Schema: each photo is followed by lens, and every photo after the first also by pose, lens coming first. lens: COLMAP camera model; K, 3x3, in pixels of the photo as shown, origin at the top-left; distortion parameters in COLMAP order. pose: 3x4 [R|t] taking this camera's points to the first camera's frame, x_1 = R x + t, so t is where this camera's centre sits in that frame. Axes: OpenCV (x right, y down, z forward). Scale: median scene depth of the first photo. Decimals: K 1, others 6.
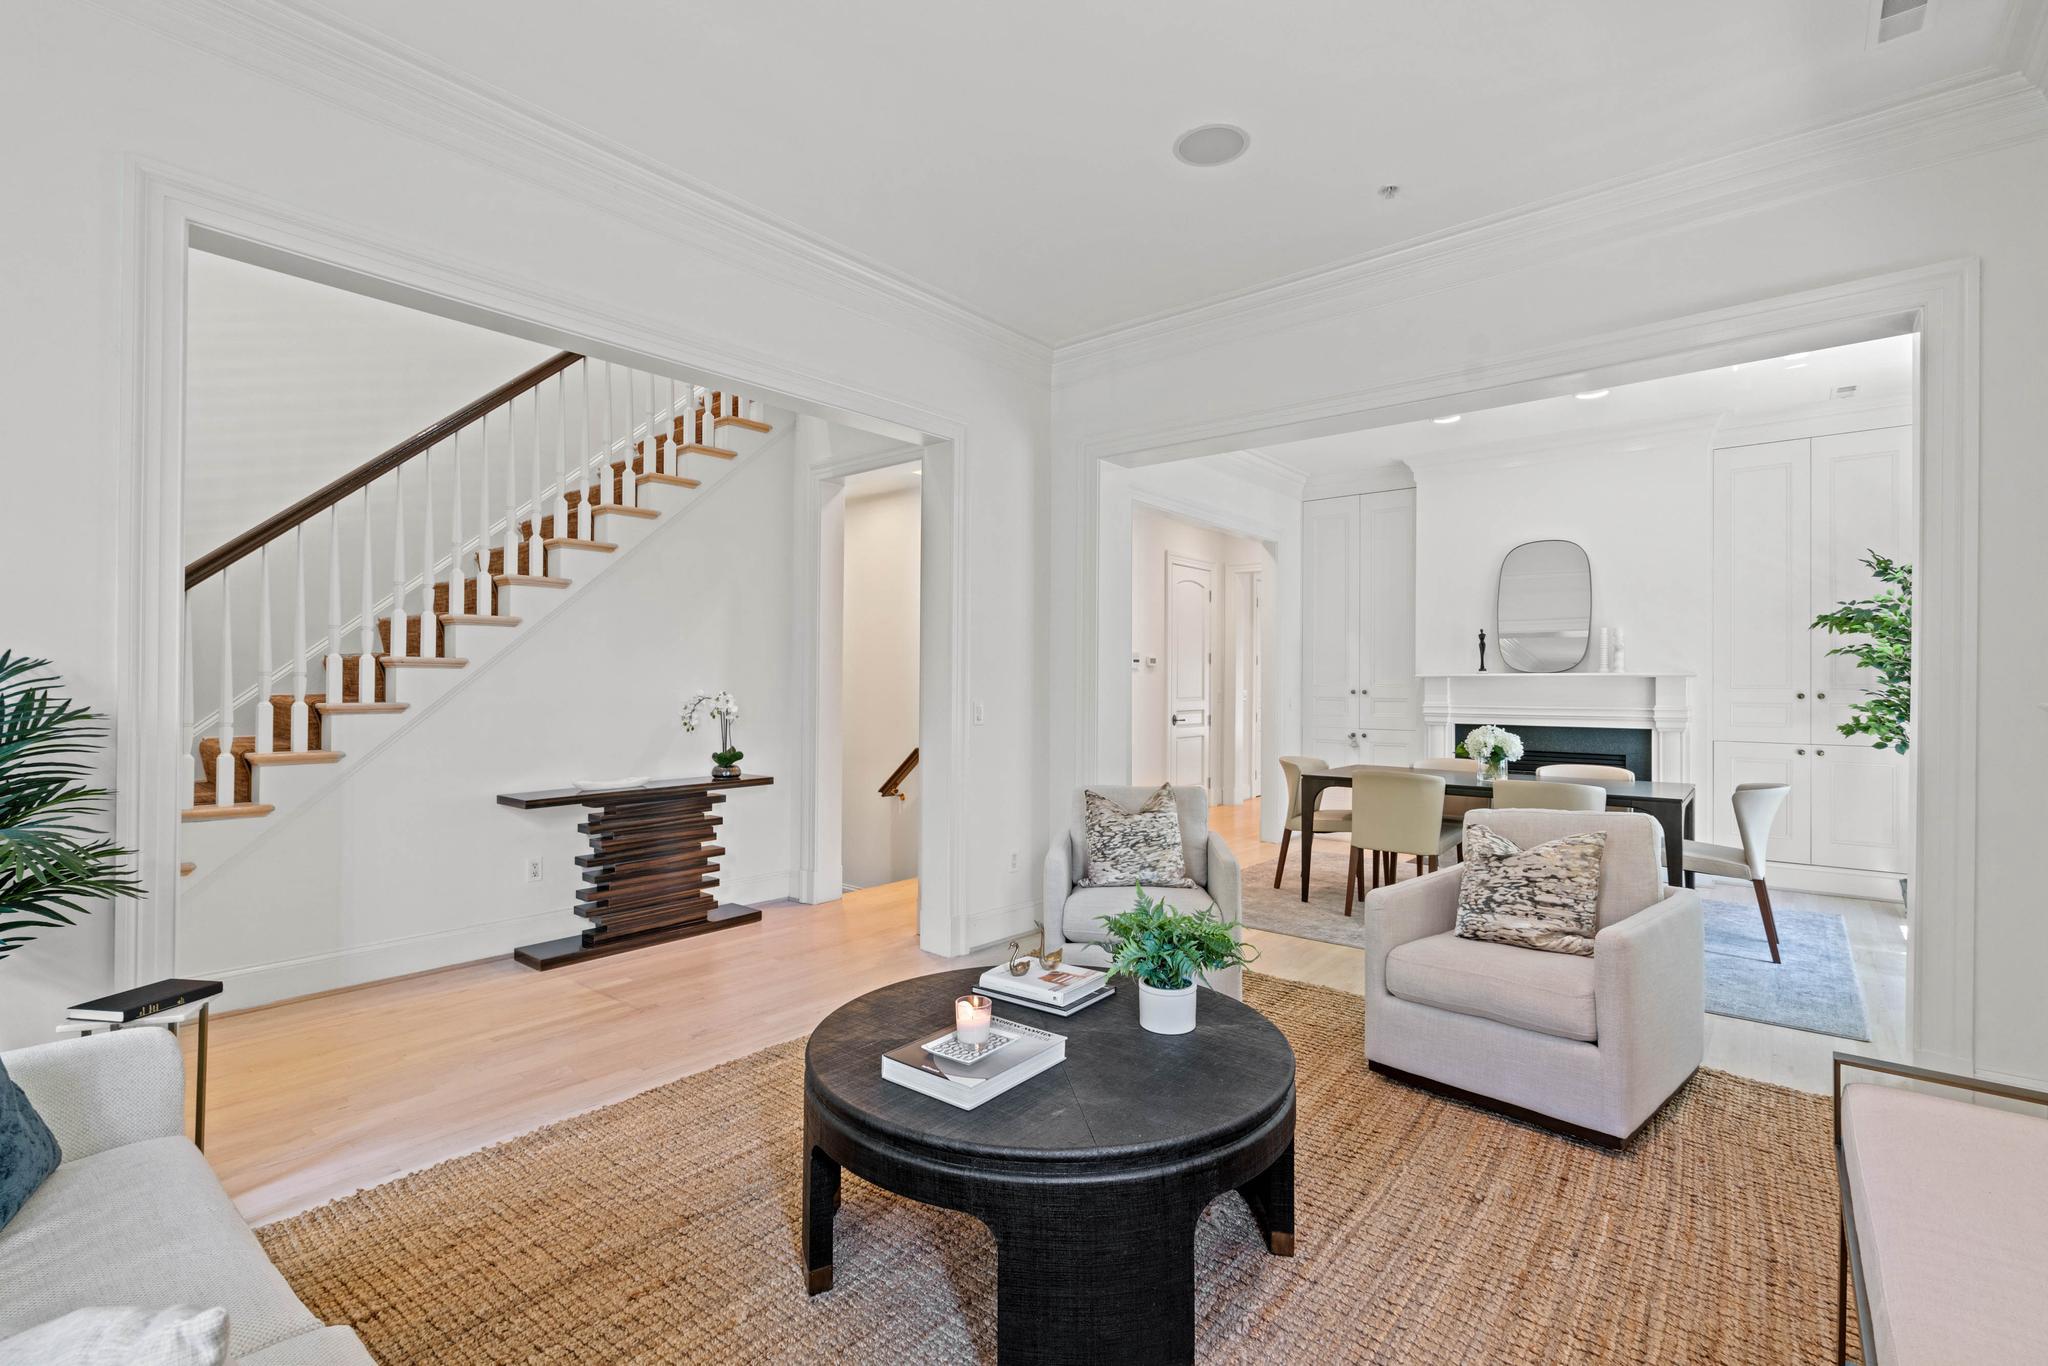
lens RADIAL K [[933.1, 0, 1016.5], [0, 933.1, 673.9], [0, 0, 1]] dist [-0.004972, 0.001725]
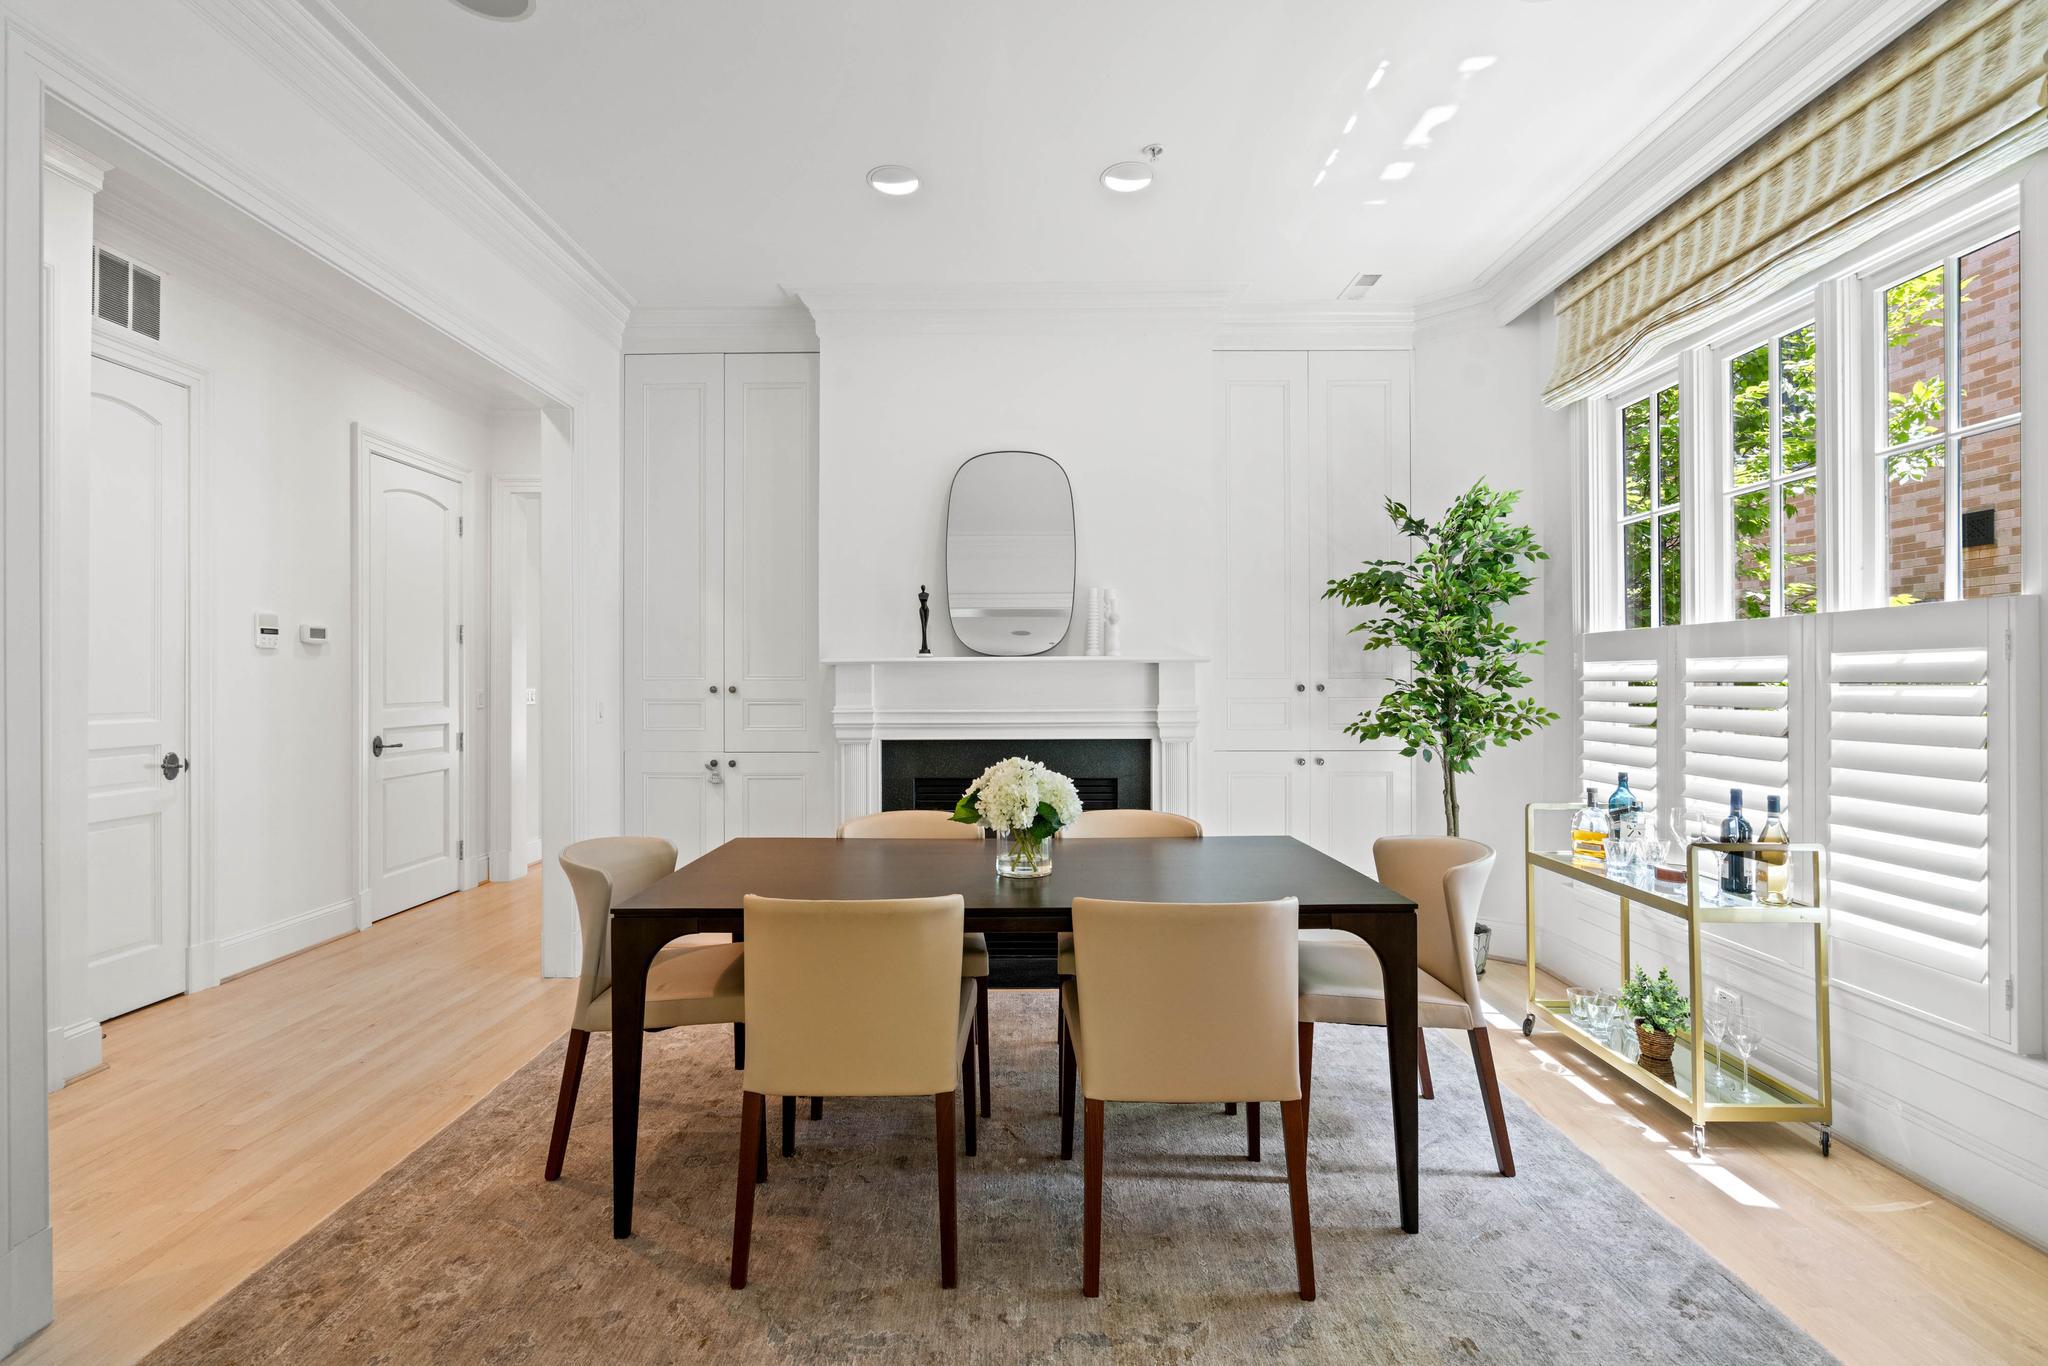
lens RADIAL K [[933.1, 0, 1017.0], [0, 933.1, 677.7], [0, 0, 1]] dist [-0.004972, 0.001725]
pose [[0.773242, -0.005930, 0.634083, 0.172097], [0.000467, 0.999961, 0.008781, 0.008367], [-0.634110, -0.006494, 0.773215, 0.535519]]
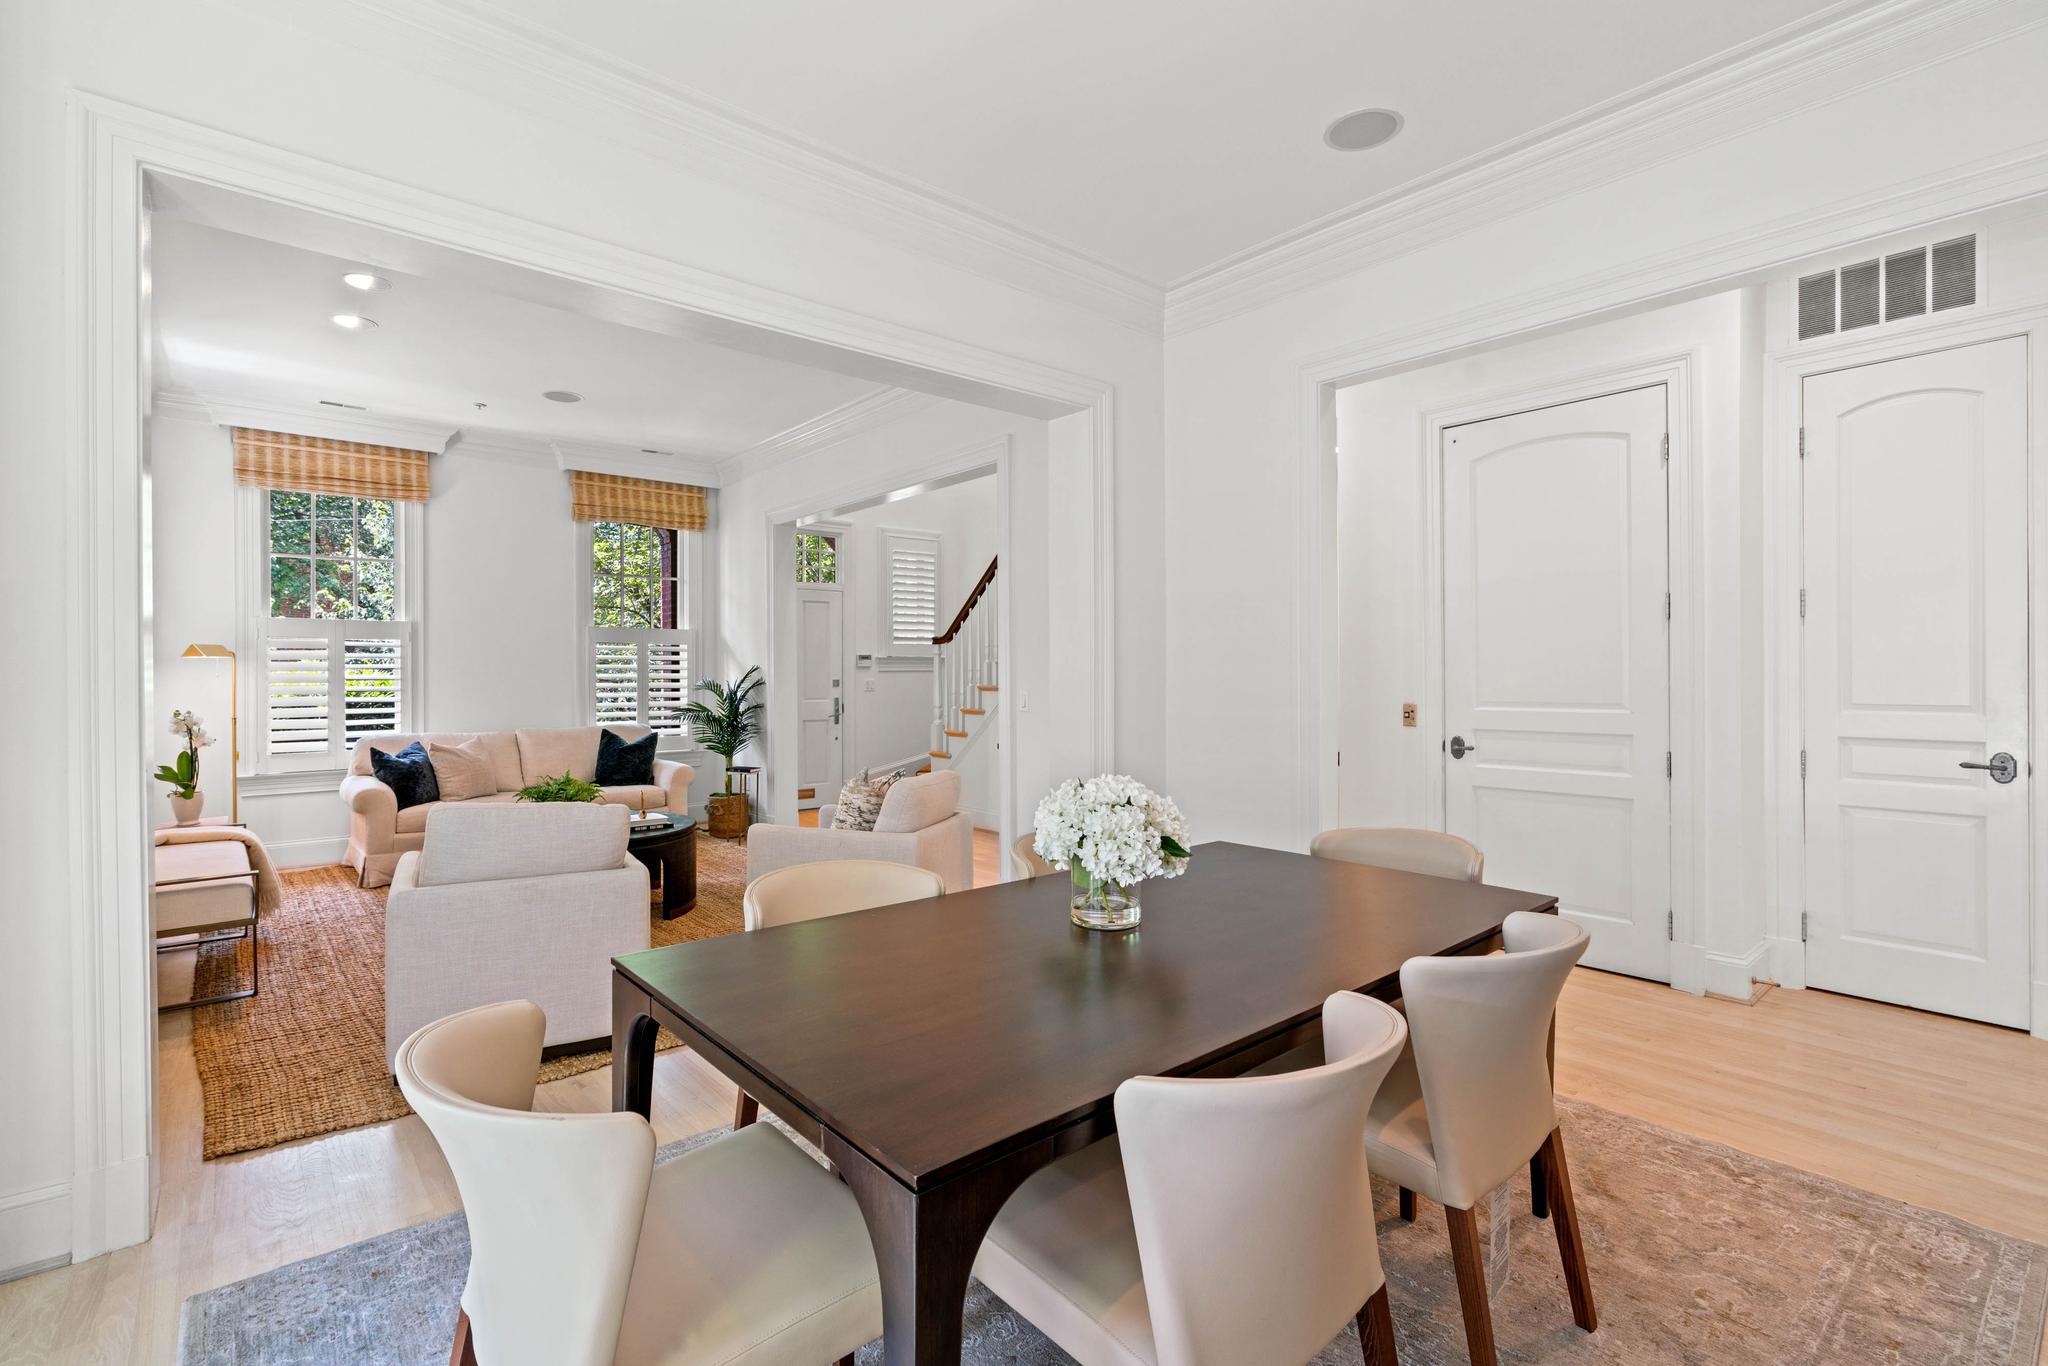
lens RADIAL K [[933.1, 0, 1019.0], [0, 933.1, 676.6], [0, 0, 1]] dist [-0.004972, 0.001725]
pose [[-0.162180, 0.000283, -0.986761, 0.757096], [0.012138, 0.999925, -0.001708, 0.011817], [0.986686, -0.012254, -0.162171, 0.874508]]
